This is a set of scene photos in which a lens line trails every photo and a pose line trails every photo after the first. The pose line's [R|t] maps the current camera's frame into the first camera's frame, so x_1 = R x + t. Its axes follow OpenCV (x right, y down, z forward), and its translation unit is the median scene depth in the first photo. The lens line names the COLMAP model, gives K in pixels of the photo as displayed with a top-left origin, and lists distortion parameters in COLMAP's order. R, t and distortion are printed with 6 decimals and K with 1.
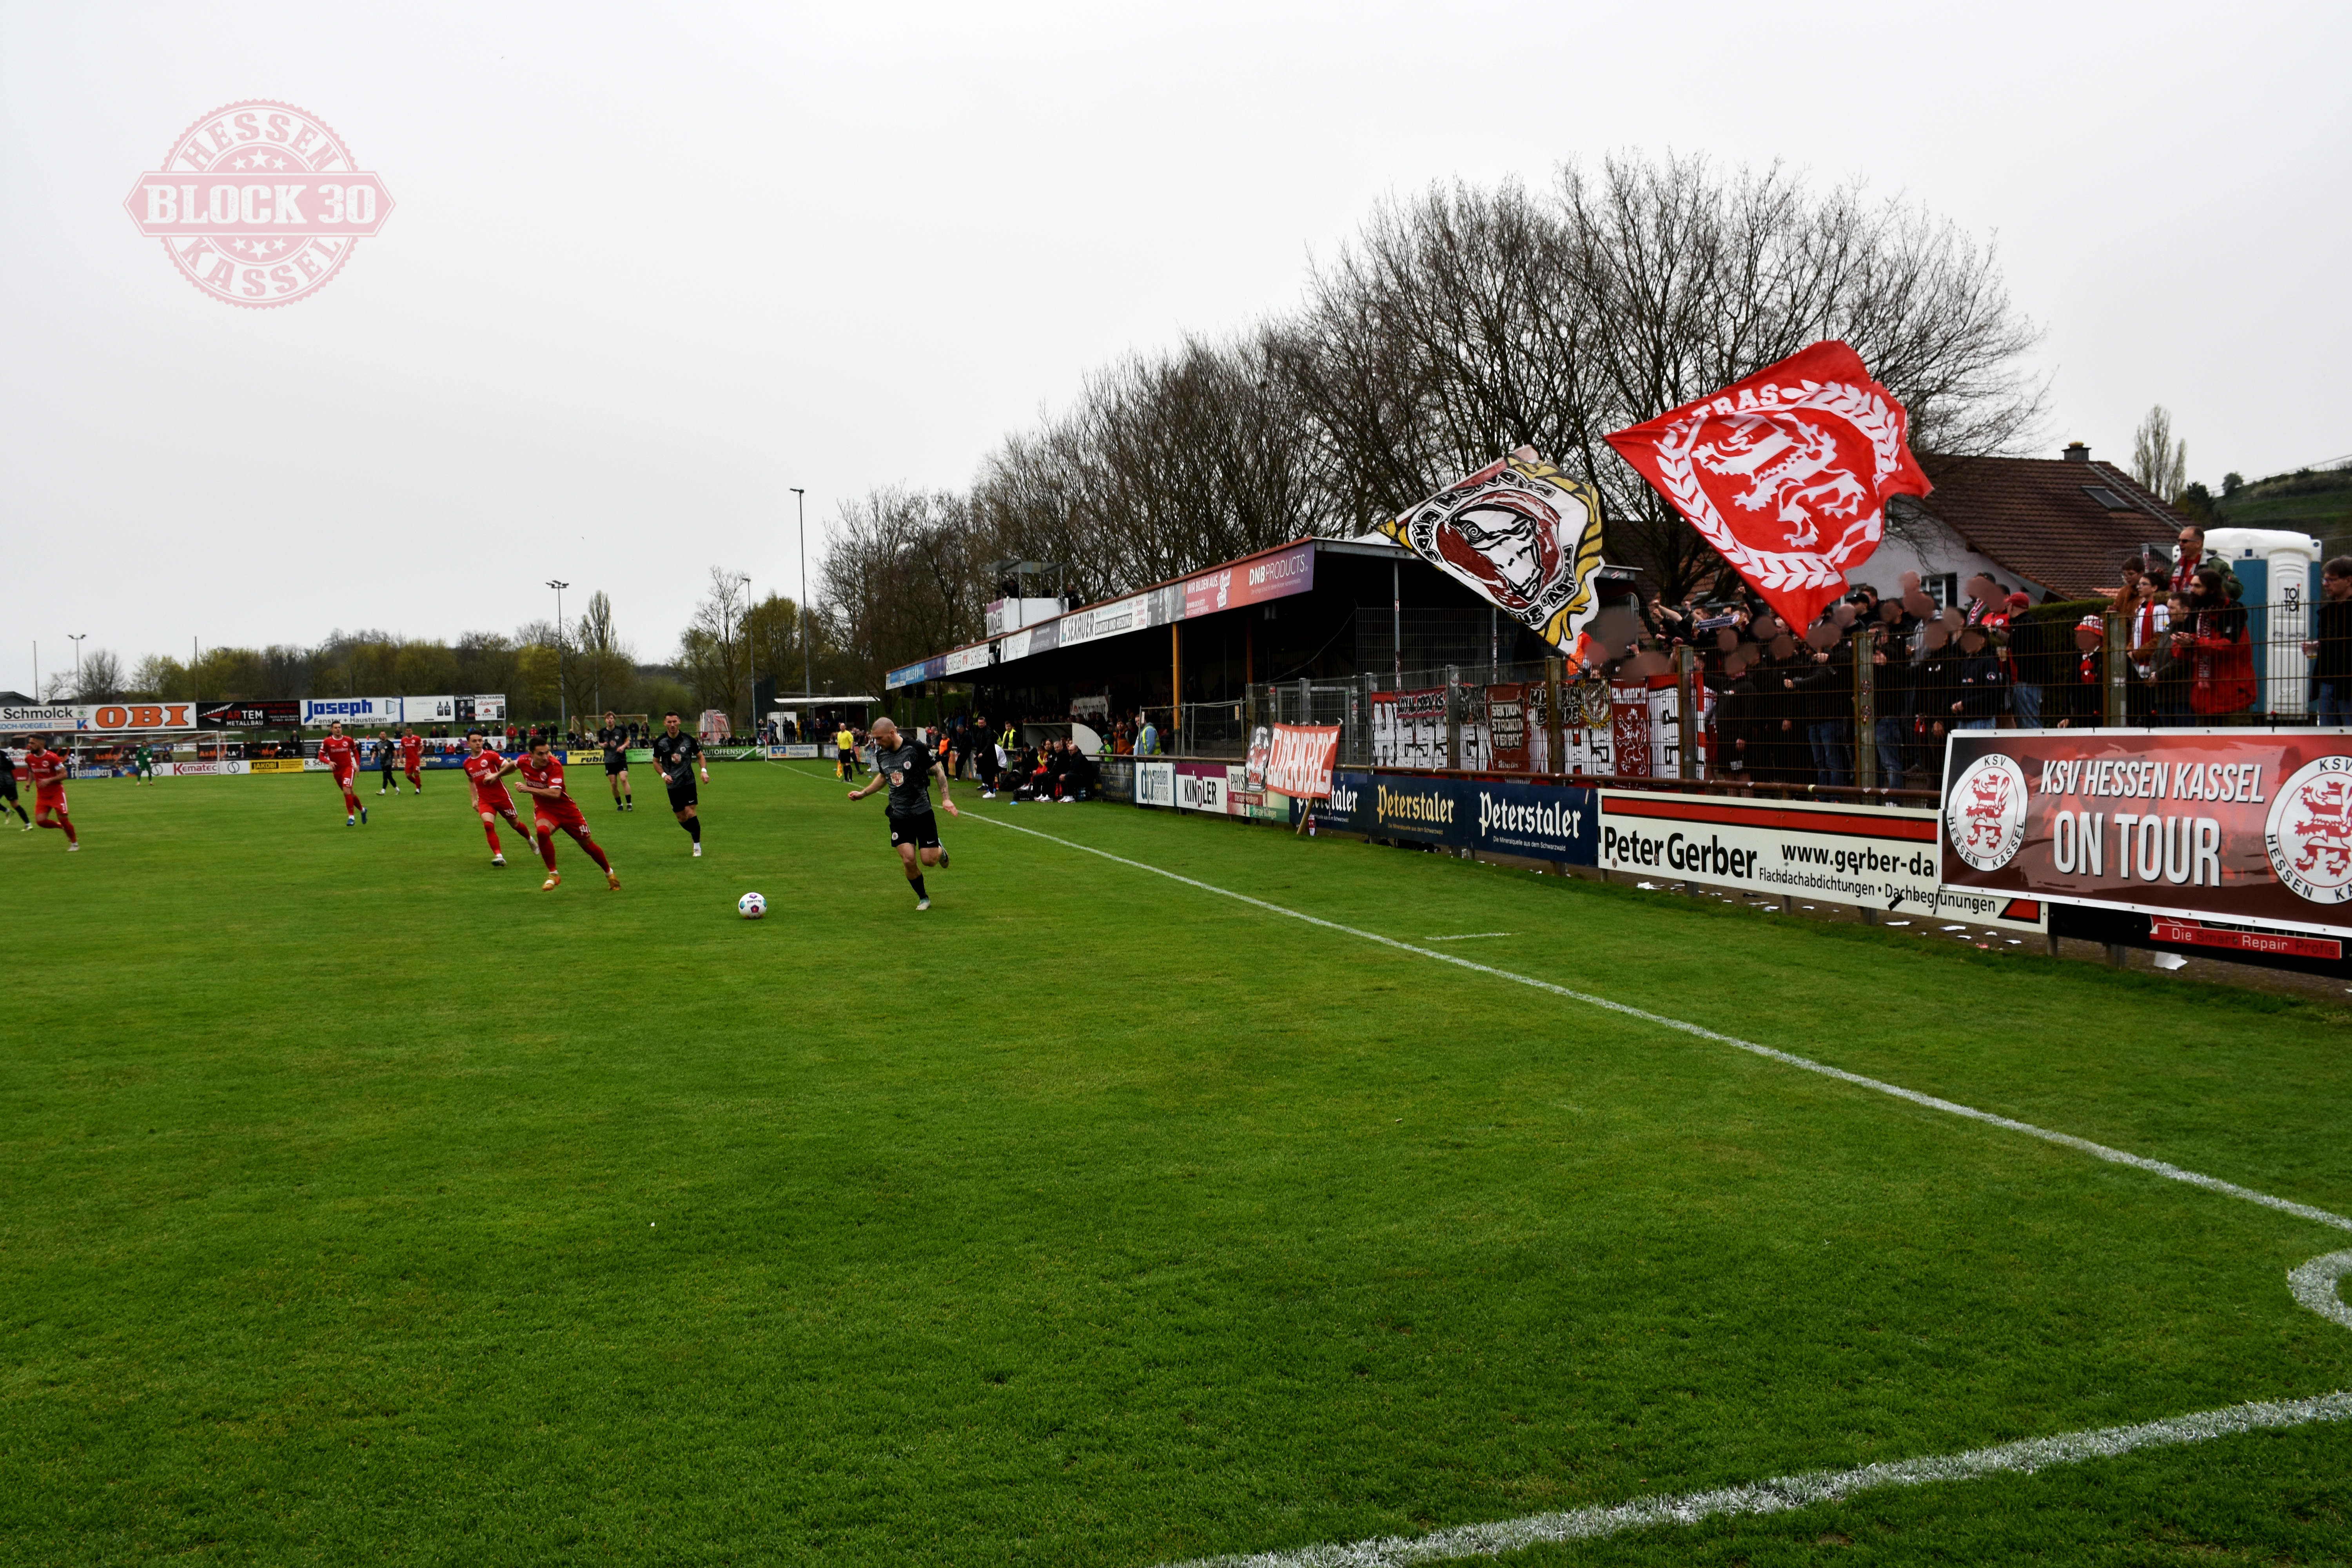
lens RADIAL K [[1832.6, 0, 1168.3], [0, 1832.6, 822.8], [0, 0, 1]] dist [-0.153862, 0.100494]
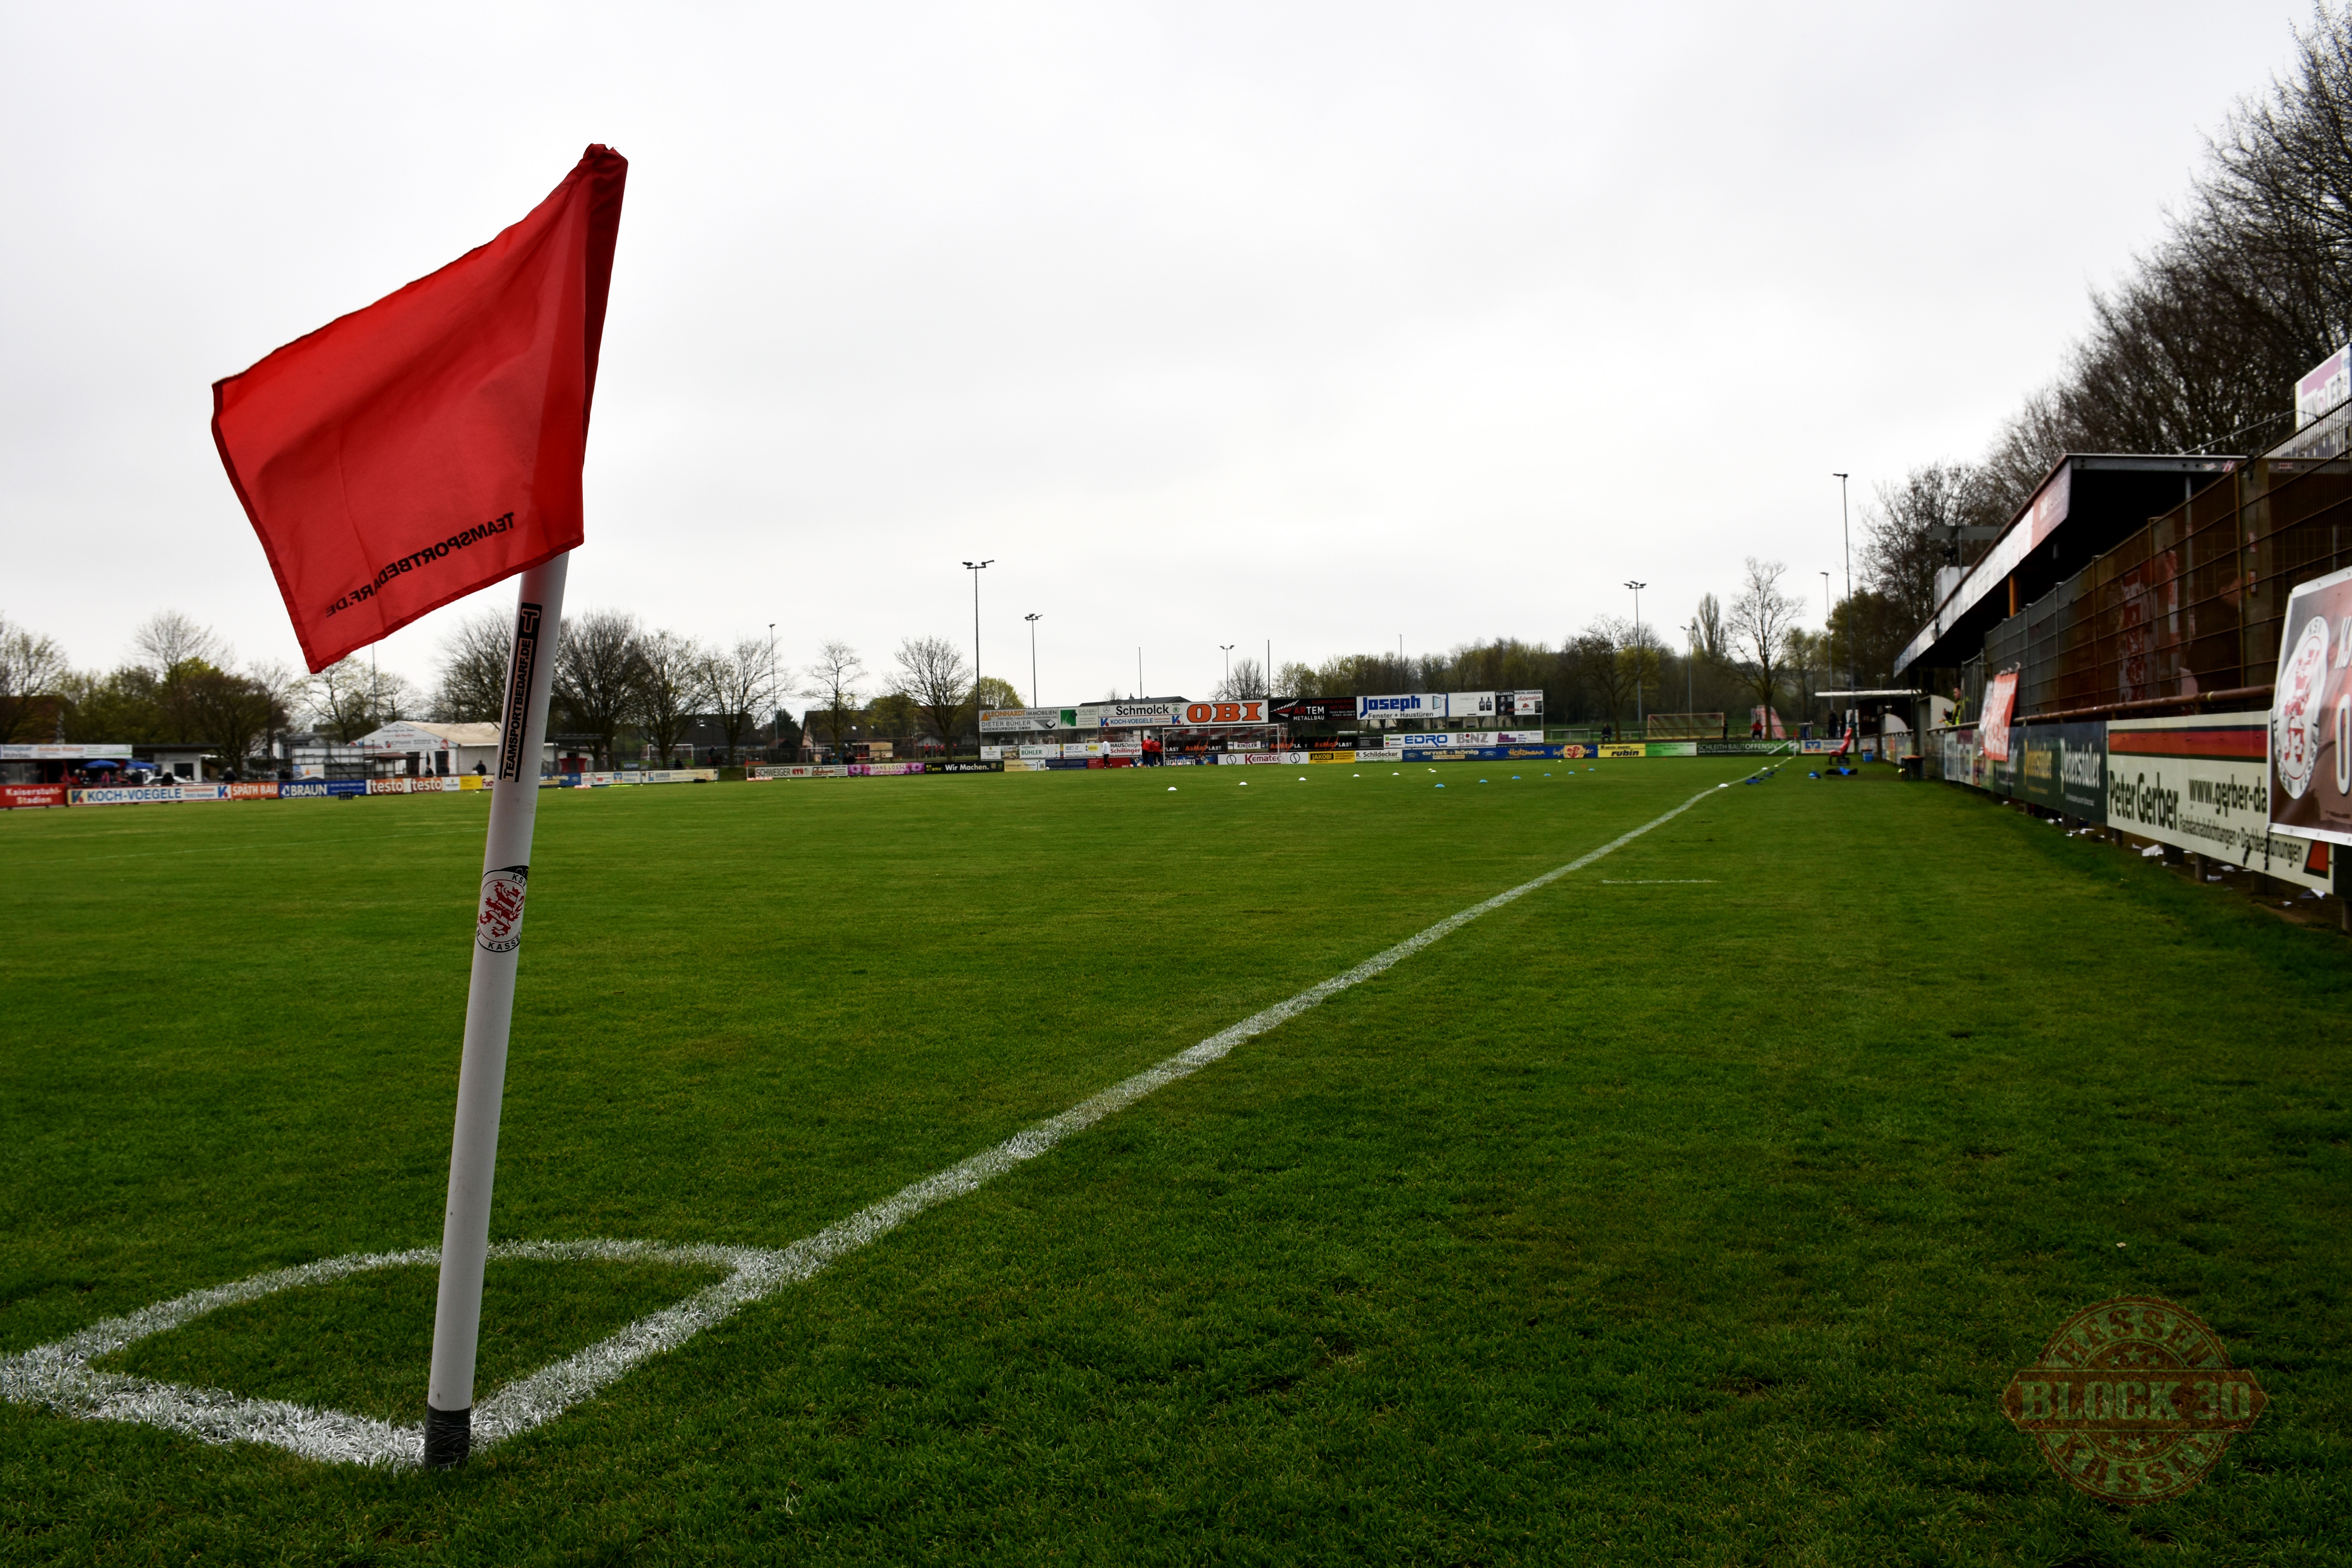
lens RADIAL K [[1832.6, 0, 1168.3], [0, 1832.6, 822.8], [0, 0, 1]] dist [-0.153862, 0.100494]
pose [[0.823376, 0.022839, -0.567037, 0.320253], [-0.024026, 0.999697, 0.005378, 0.027822], [0.566988, 0.009195, 0.823675, 0.167318]]
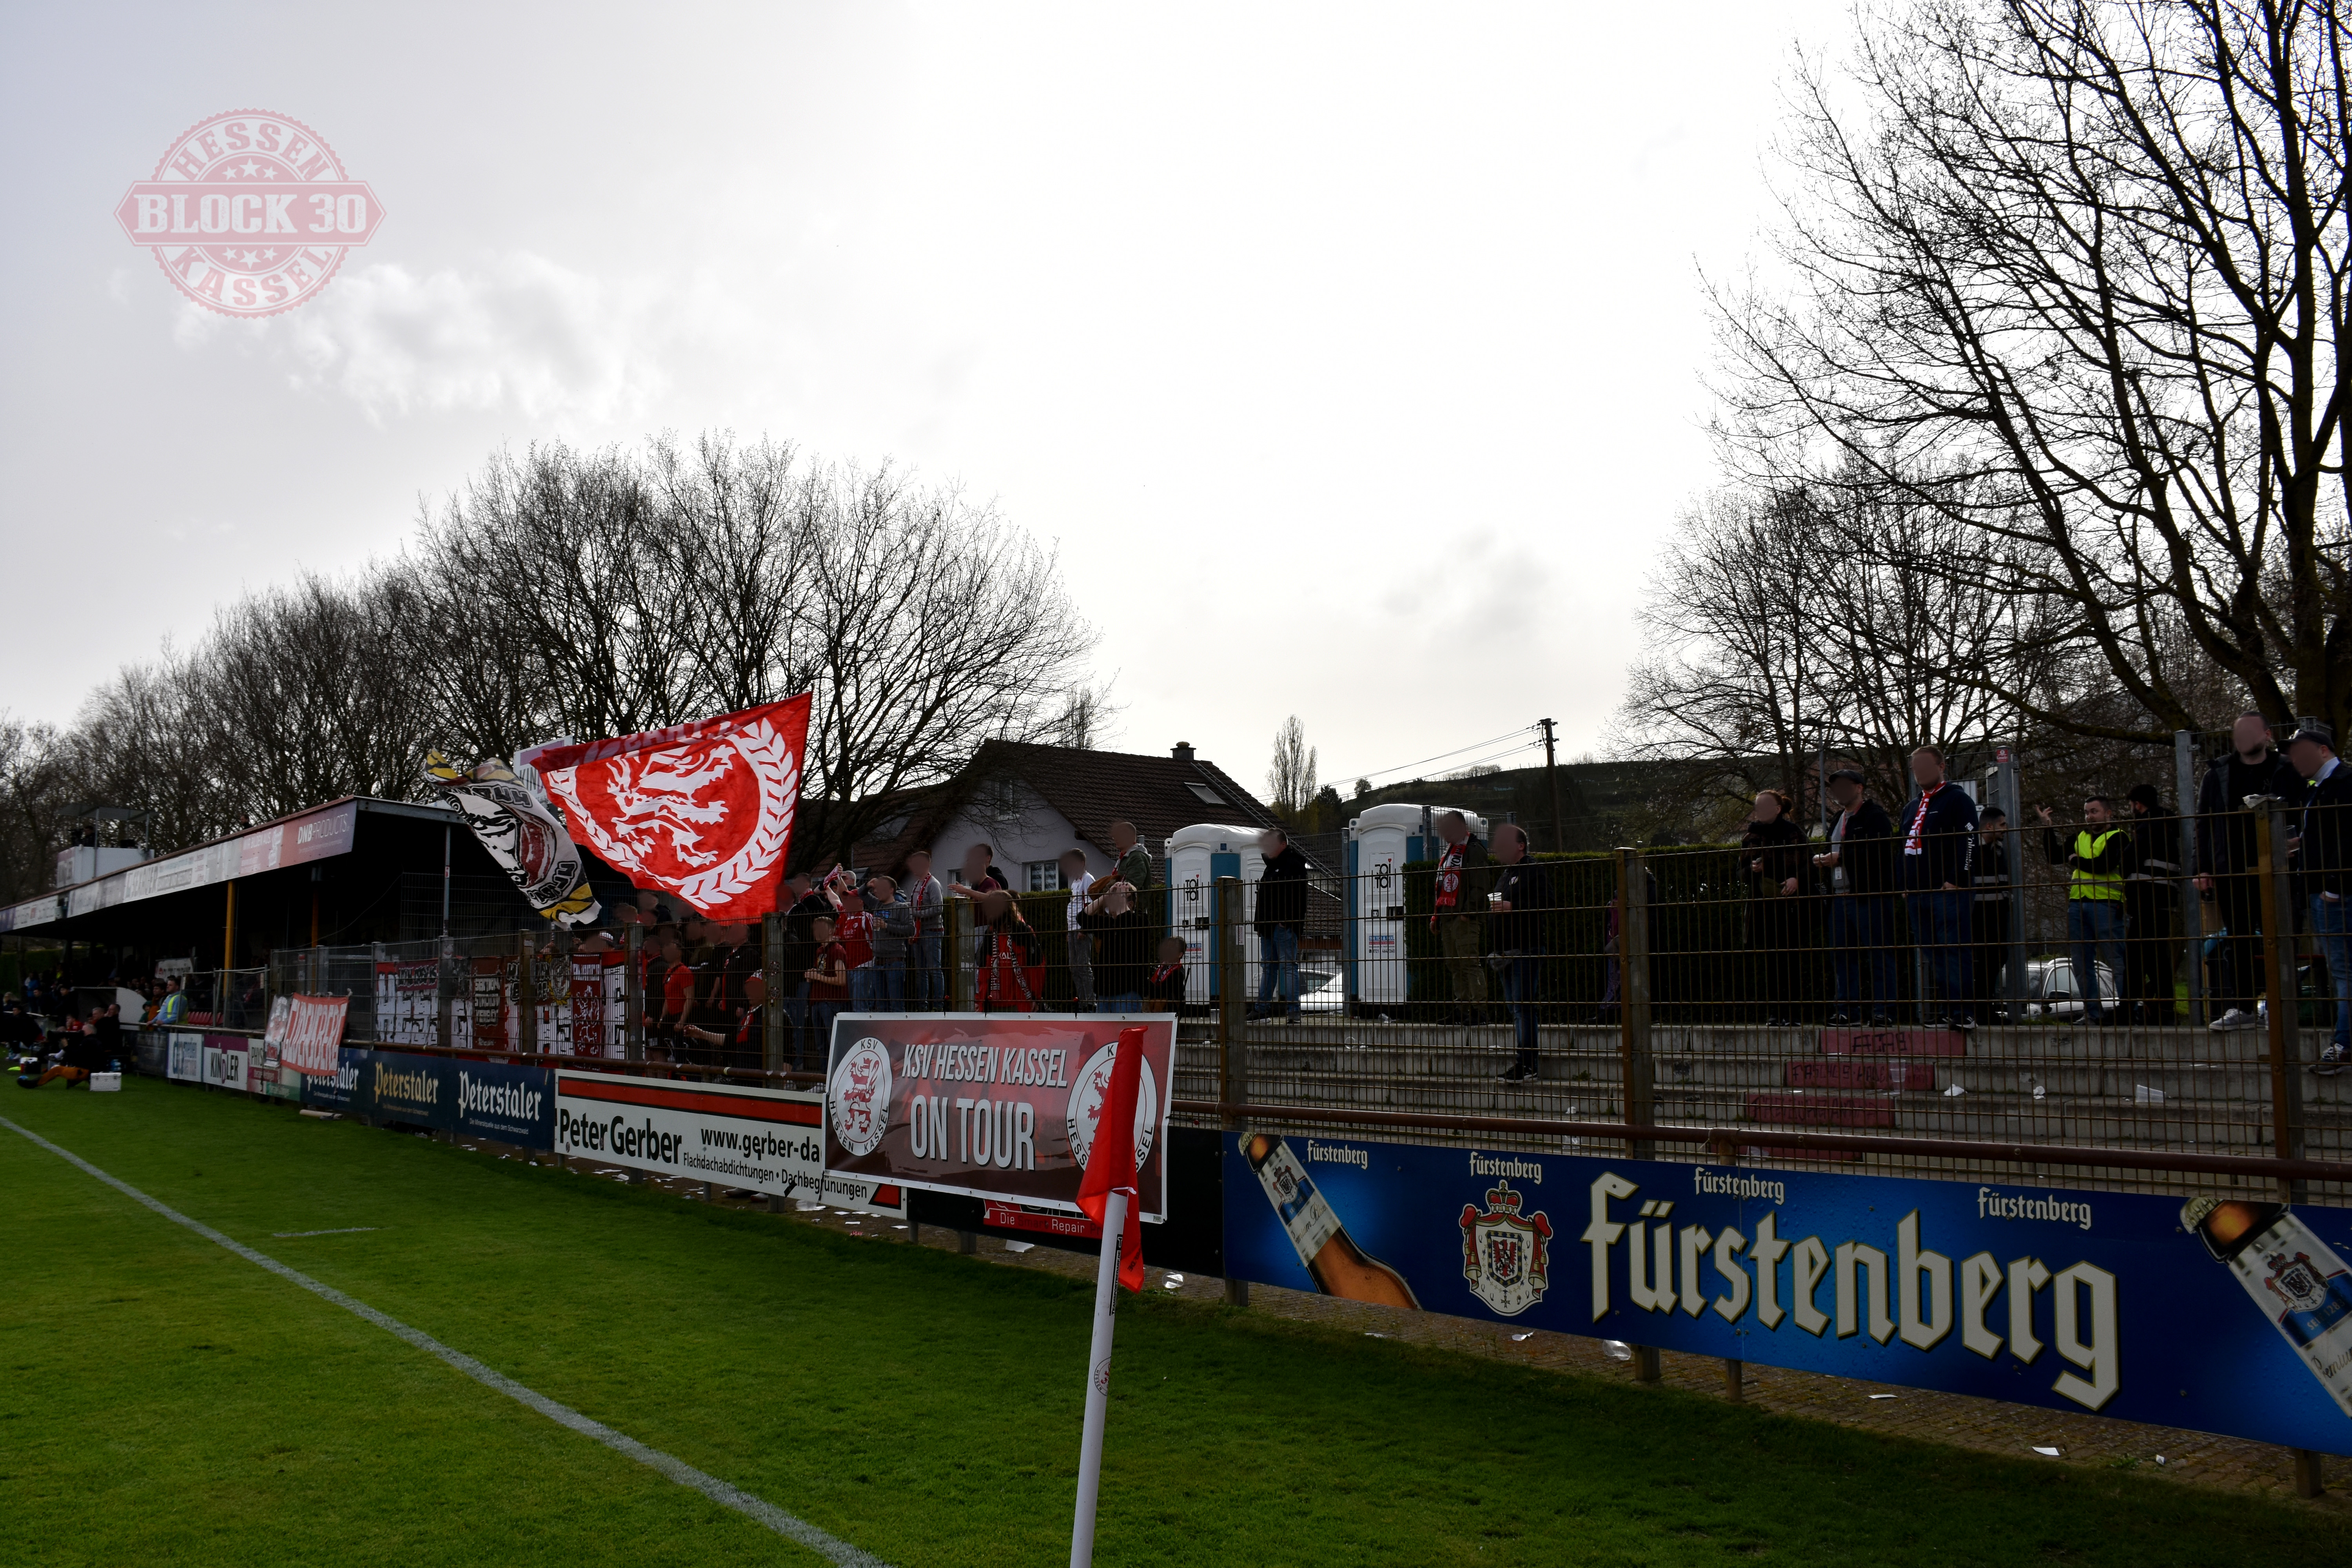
lens RADIAL K [[1832.6, 0, 1168.3], [0, 1832.6, 822.8], [0, 0, 1]] dist [-0.153862, 0.100494]
pose [[0.907546, 0.051446, 0.416790, 0.123498], [0.011631, 0.989008, -0.147405, -0.003535], [-0.419792, 0.138624, 0.896972, 0.000361]]
